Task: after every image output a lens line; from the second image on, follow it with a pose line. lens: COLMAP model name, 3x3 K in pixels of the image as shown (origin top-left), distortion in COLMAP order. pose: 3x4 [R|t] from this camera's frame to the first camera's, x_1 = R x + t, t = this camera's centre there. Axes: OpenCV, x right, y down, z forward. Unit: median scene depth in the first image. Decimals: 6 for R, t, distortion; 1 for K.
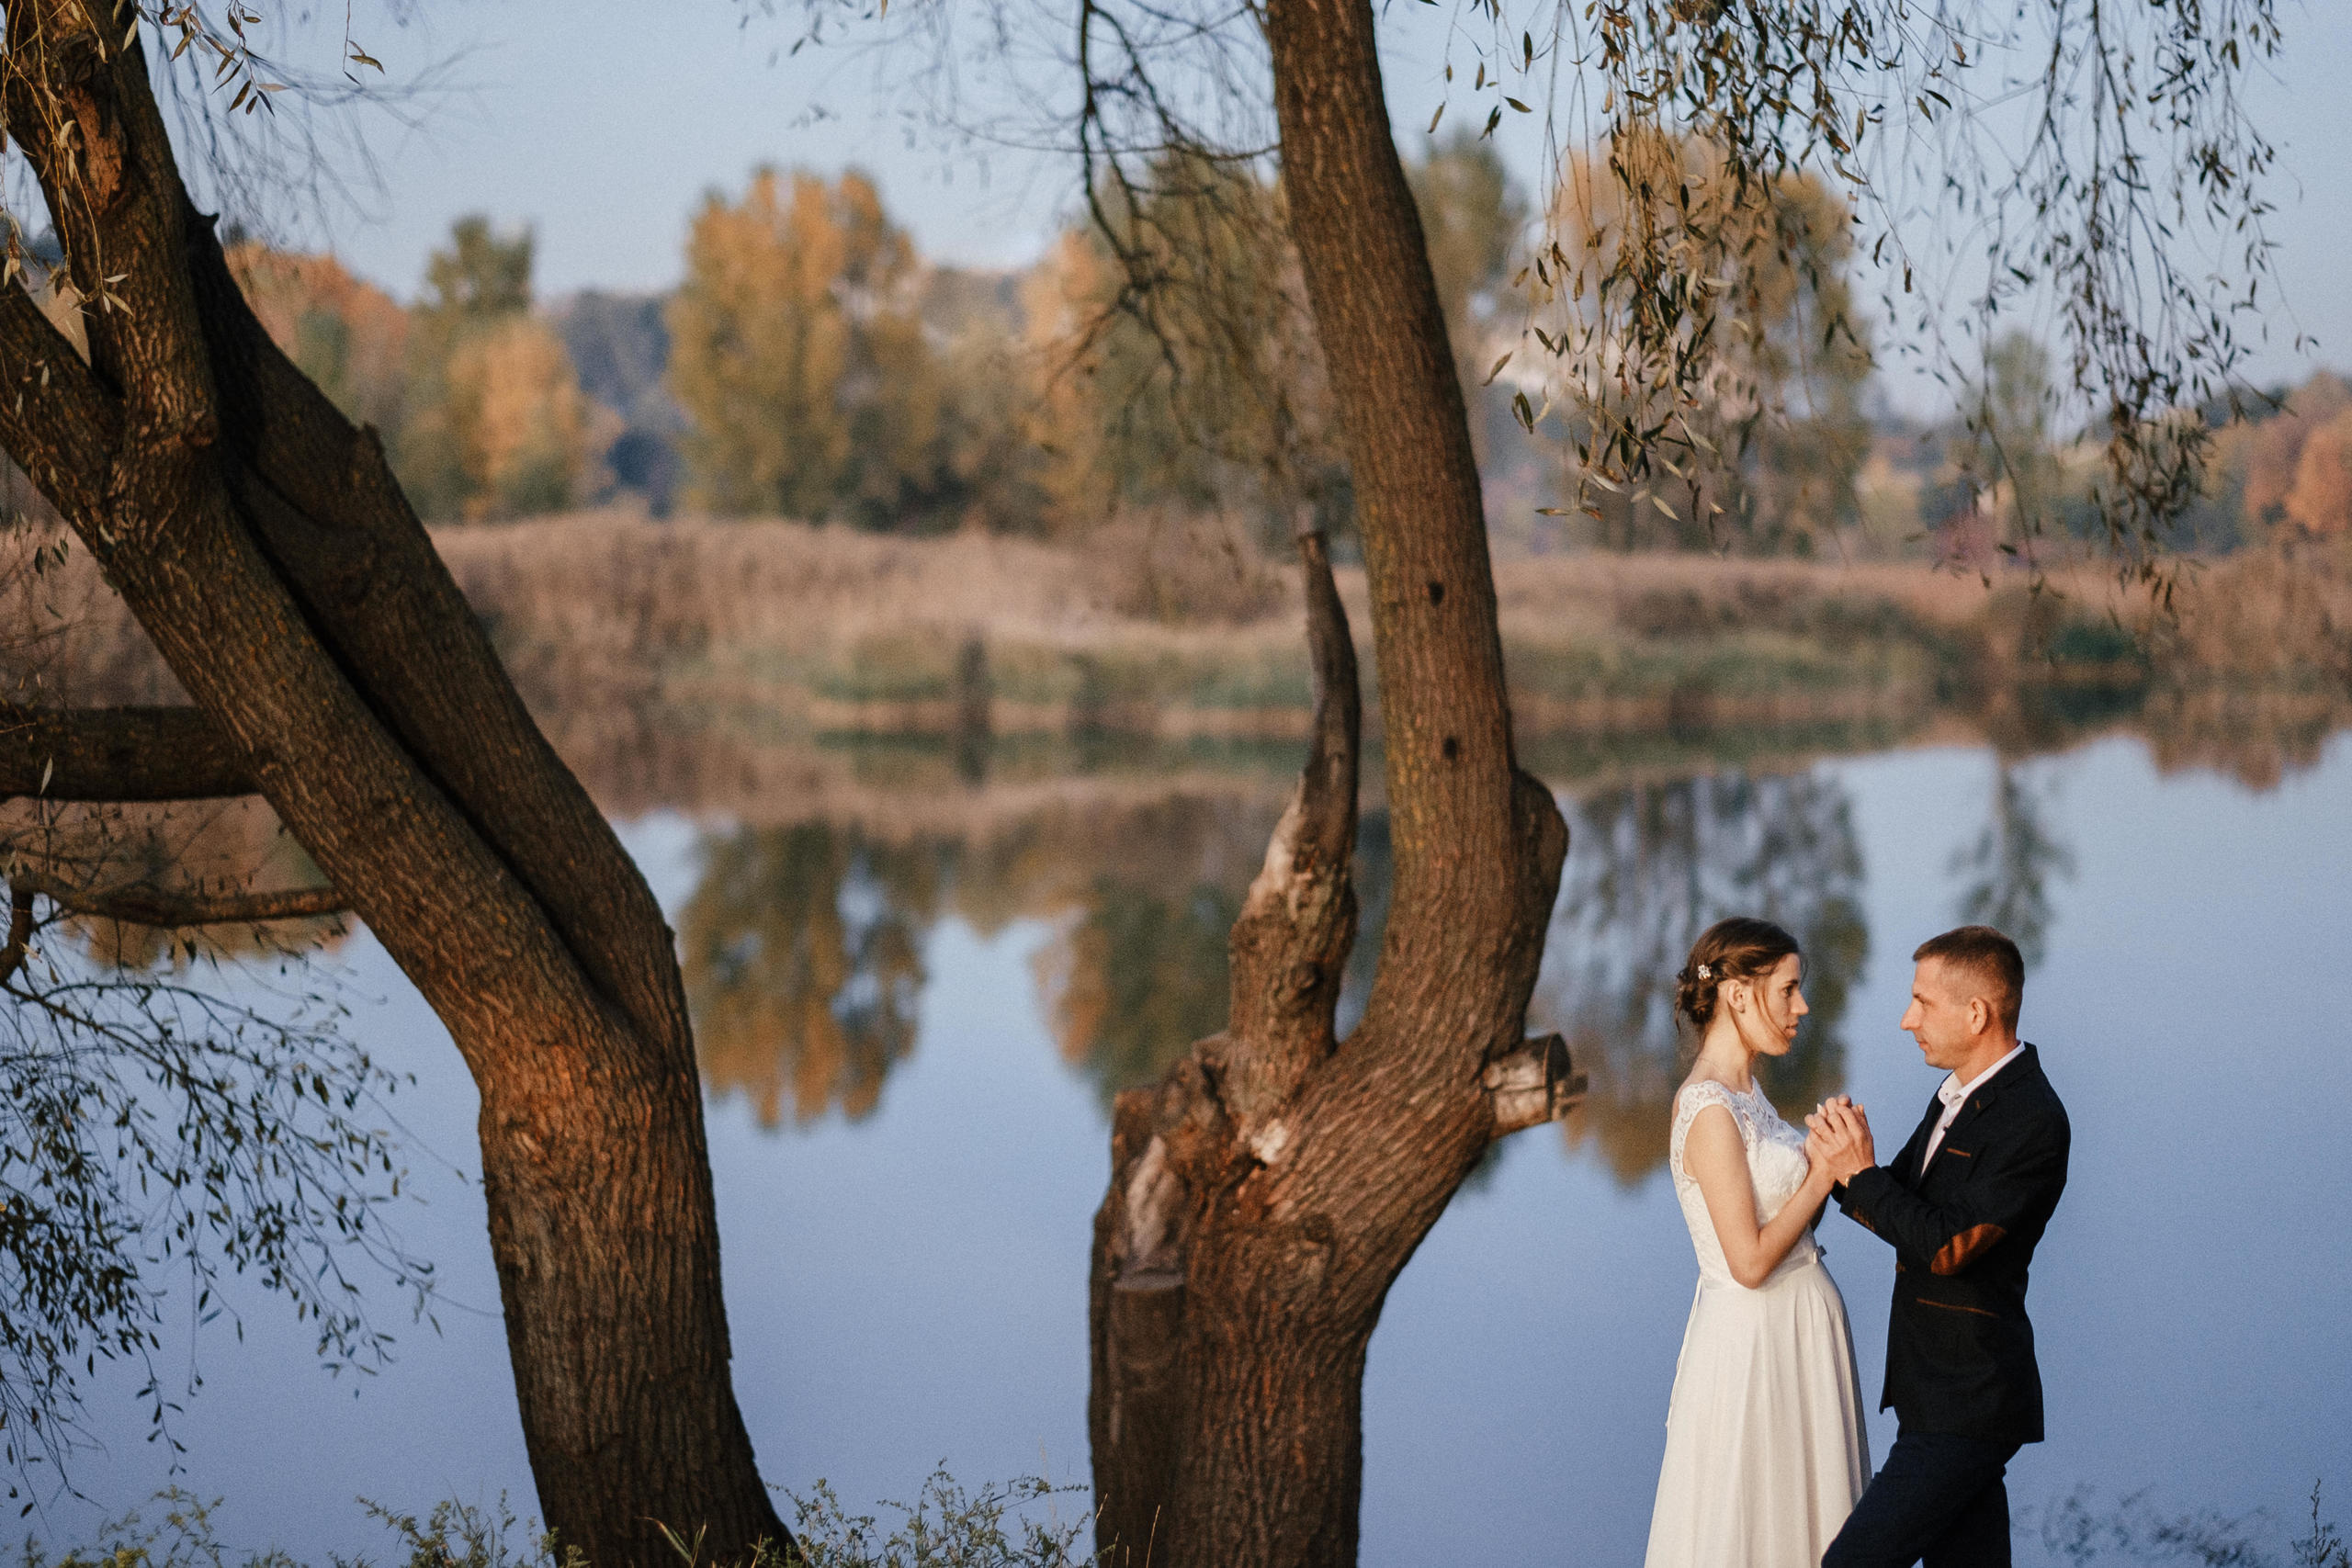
lens RADIAL K [[5837.8, 0, 1176.0], [0, 5837.8, 784.0], [0, 0, 1]] dist [0.047119, -0.127013]
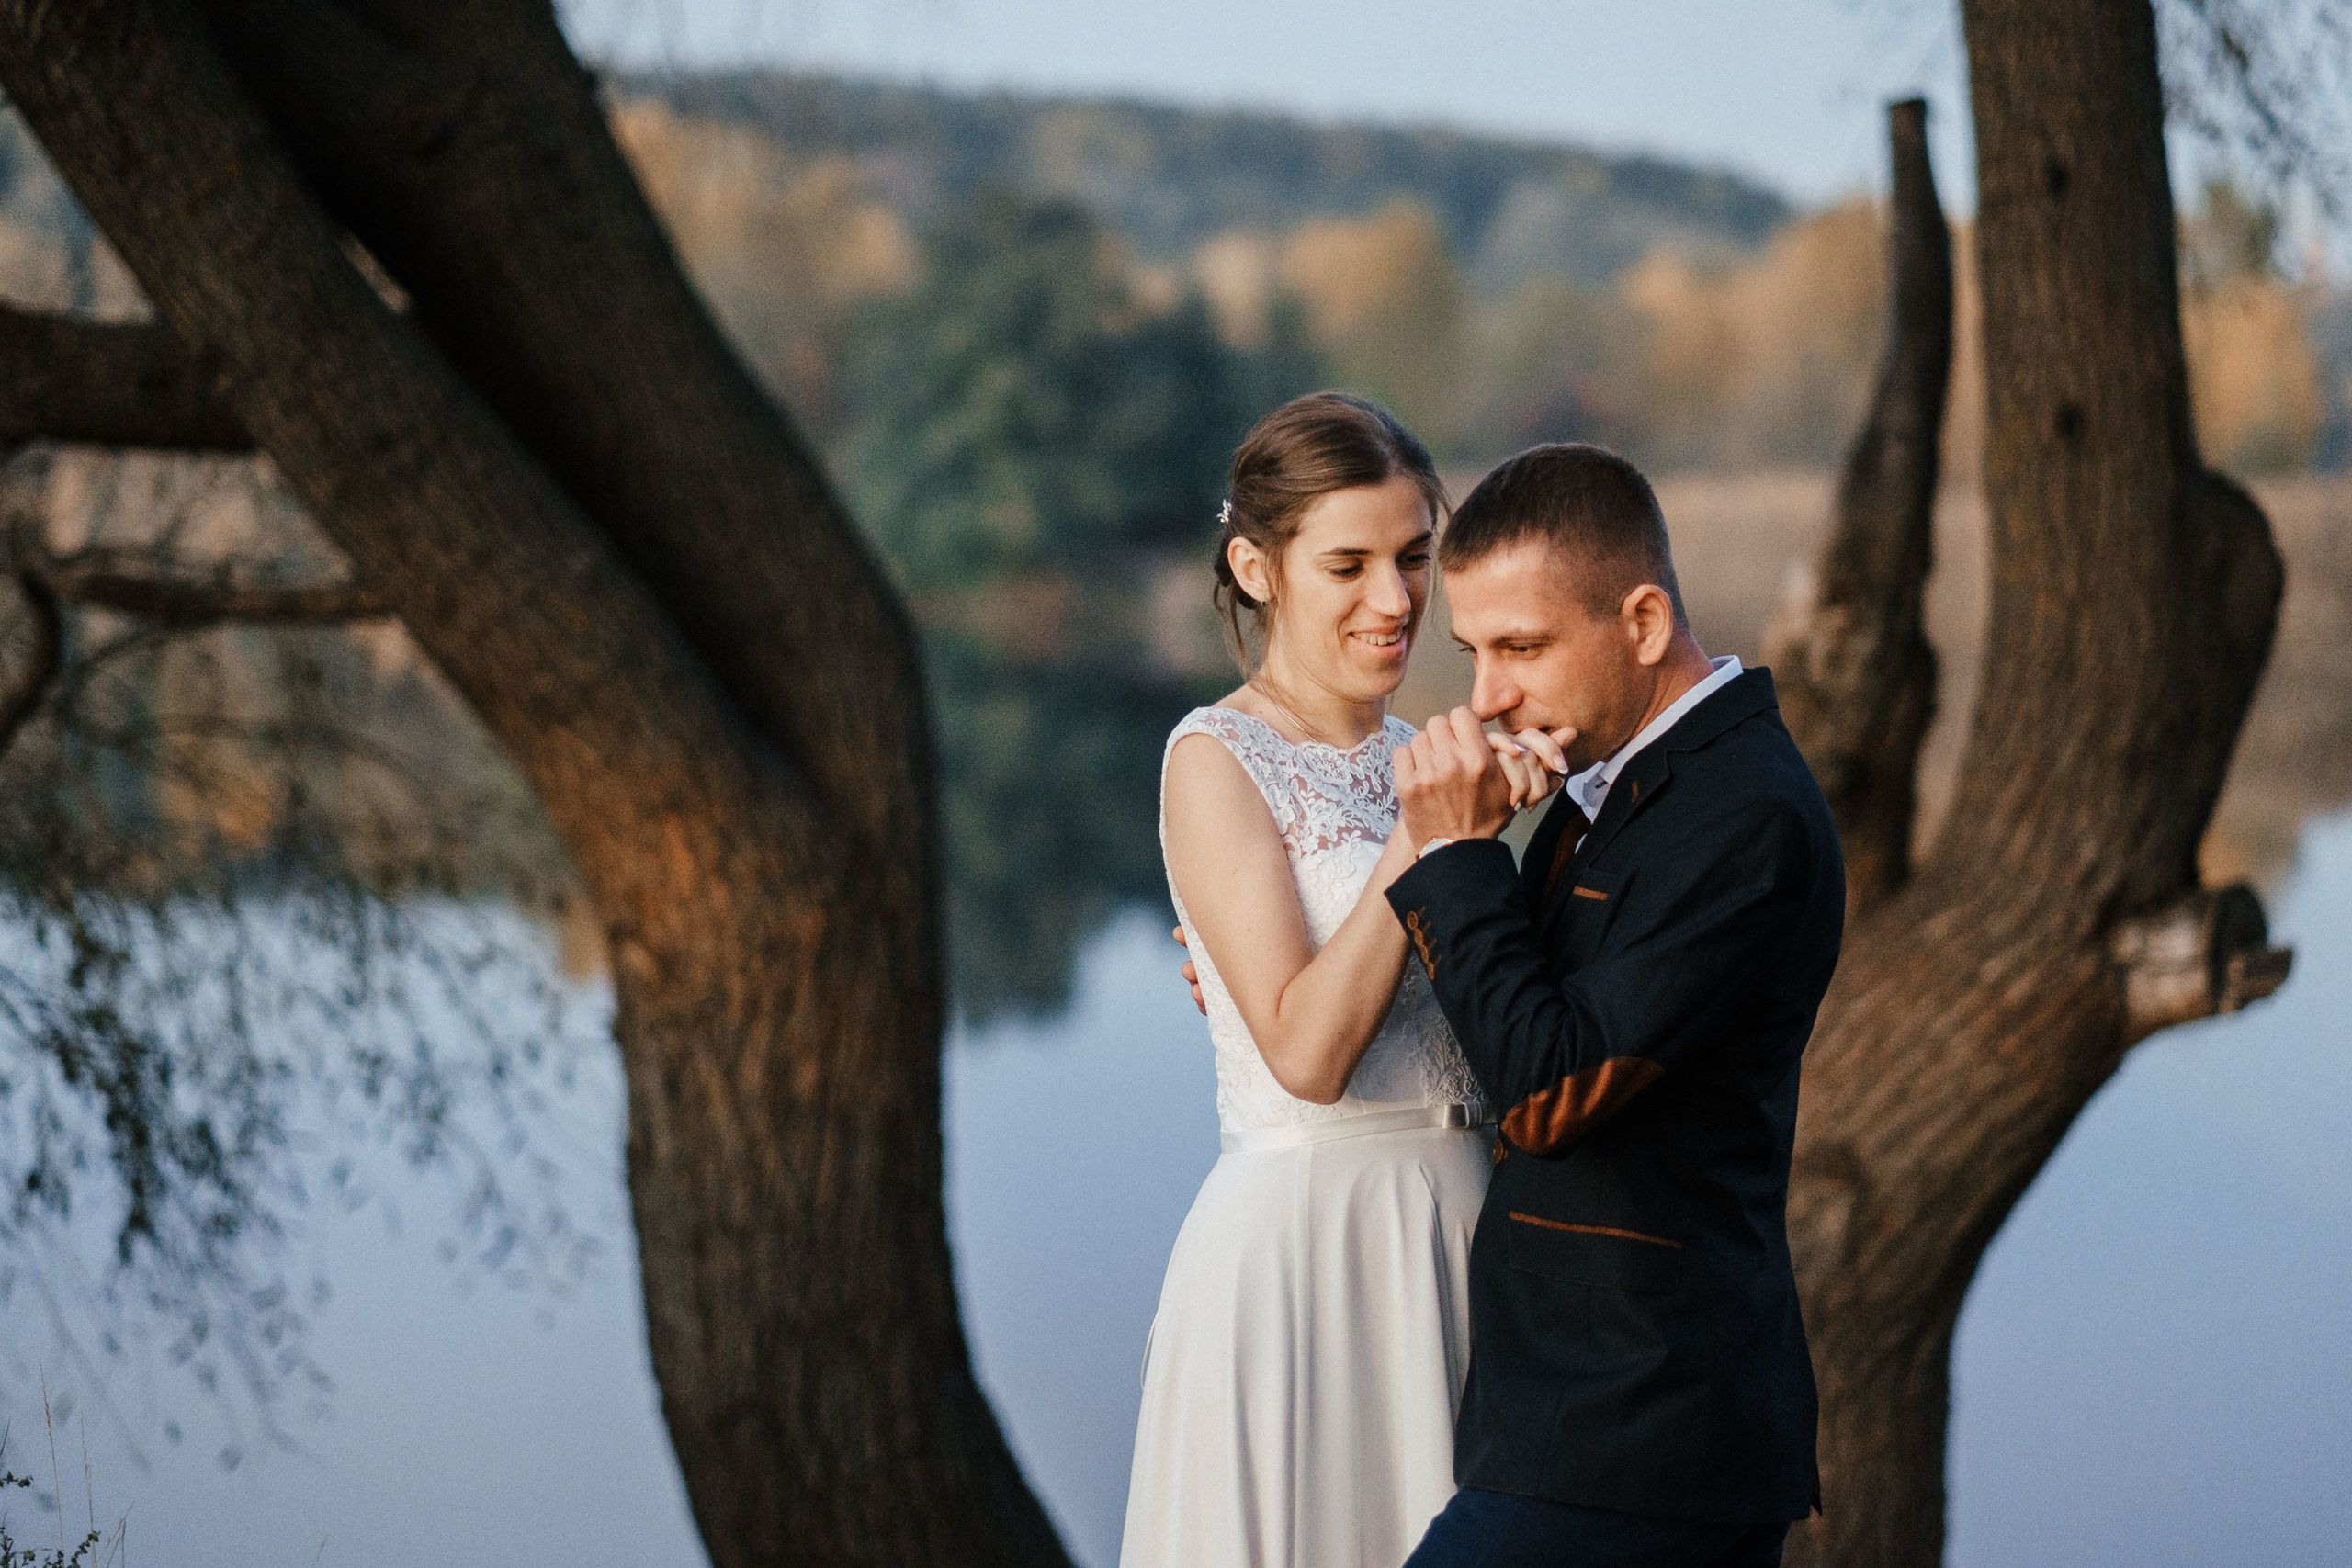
lens RADIAL K [[5897.0, 0, 1176.0], [0, 5897.0, 745.3], [0, 0, 1]] dist [0.119124, -0.135741]
pose [[0.952434, 0.039117, -0.302223, 0.150324], [-0.042023, 0.999112, -0.003117, 0.035115], [0.301832, 0.015669, 0.953232, 0.355581]]
